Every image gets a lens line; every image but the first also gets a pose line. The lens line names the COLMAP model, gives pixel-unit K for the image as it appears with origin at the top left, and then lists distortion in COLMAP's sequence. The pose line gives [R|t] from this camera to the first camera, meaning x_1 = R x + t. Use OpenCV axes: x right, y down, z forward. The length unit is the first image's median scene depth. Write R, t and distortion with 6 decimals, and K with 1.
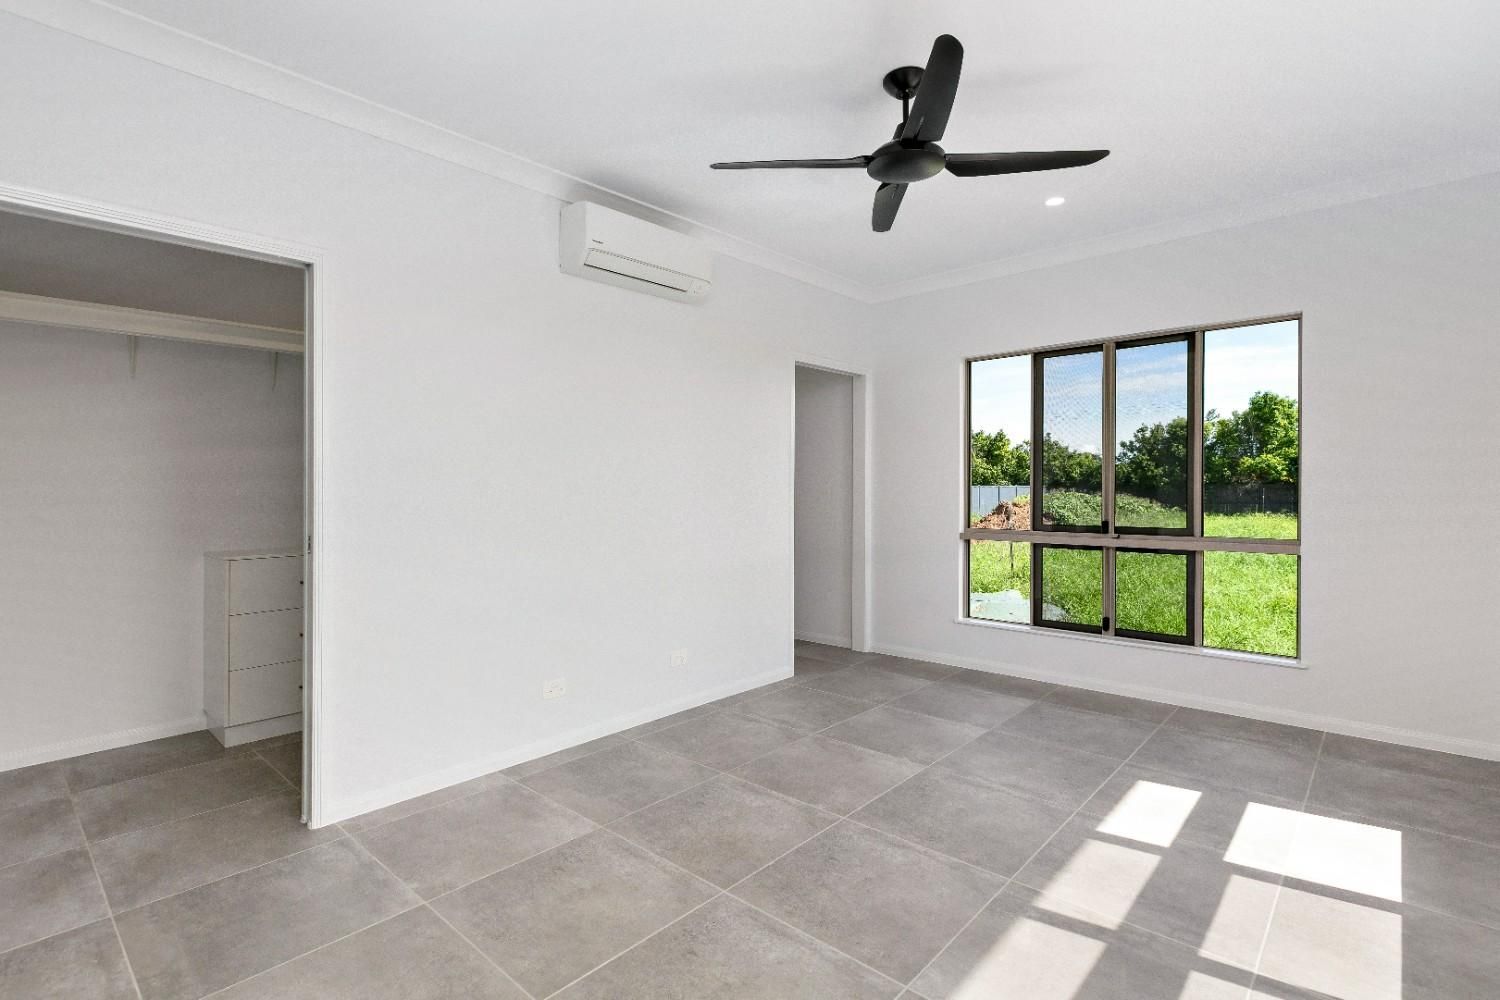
lens RADIAL K [[707.9, 0, 747.1], [0, 707.9, 487.7], [0, 0, 1]] dist [-0.001179, -0.000148]
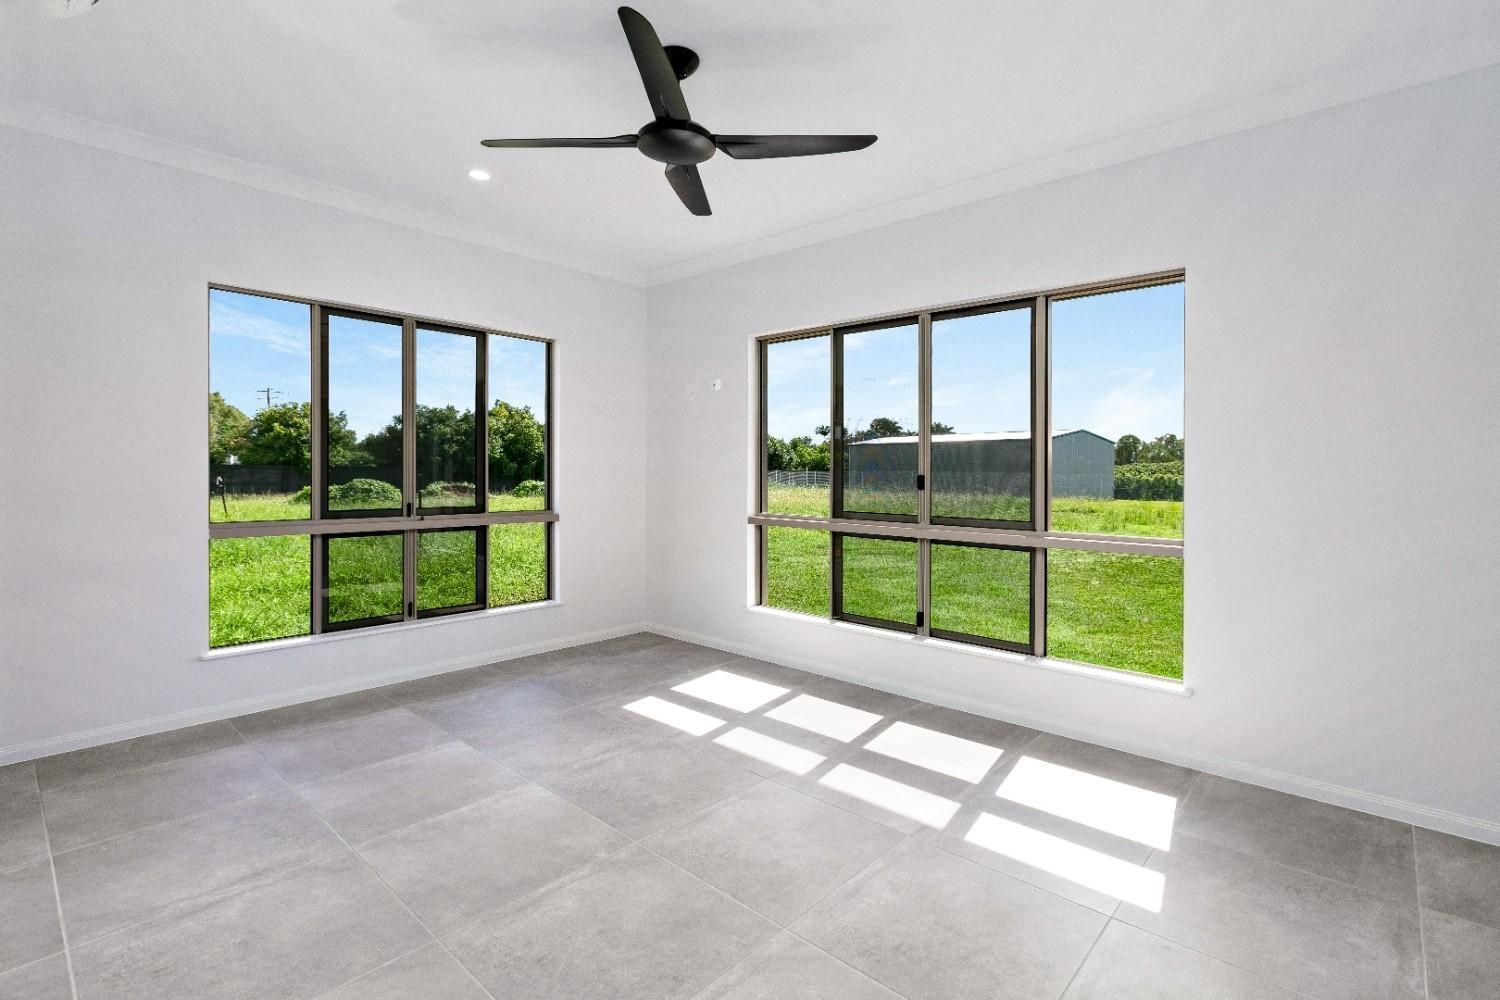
lens RADIAL K [[707.9, 0, 747.1], [0, 707.9, 487.7], [0, 0, 1]] dist [-0.001179, -0.000148]
pose [[-0.009403, -0.019075, 0.999774, -0.557578], [-0.009903, 0.999771, 0.018982, 0.003140], [-0.999907, -0.009723, -0.009589, 0.656432]]
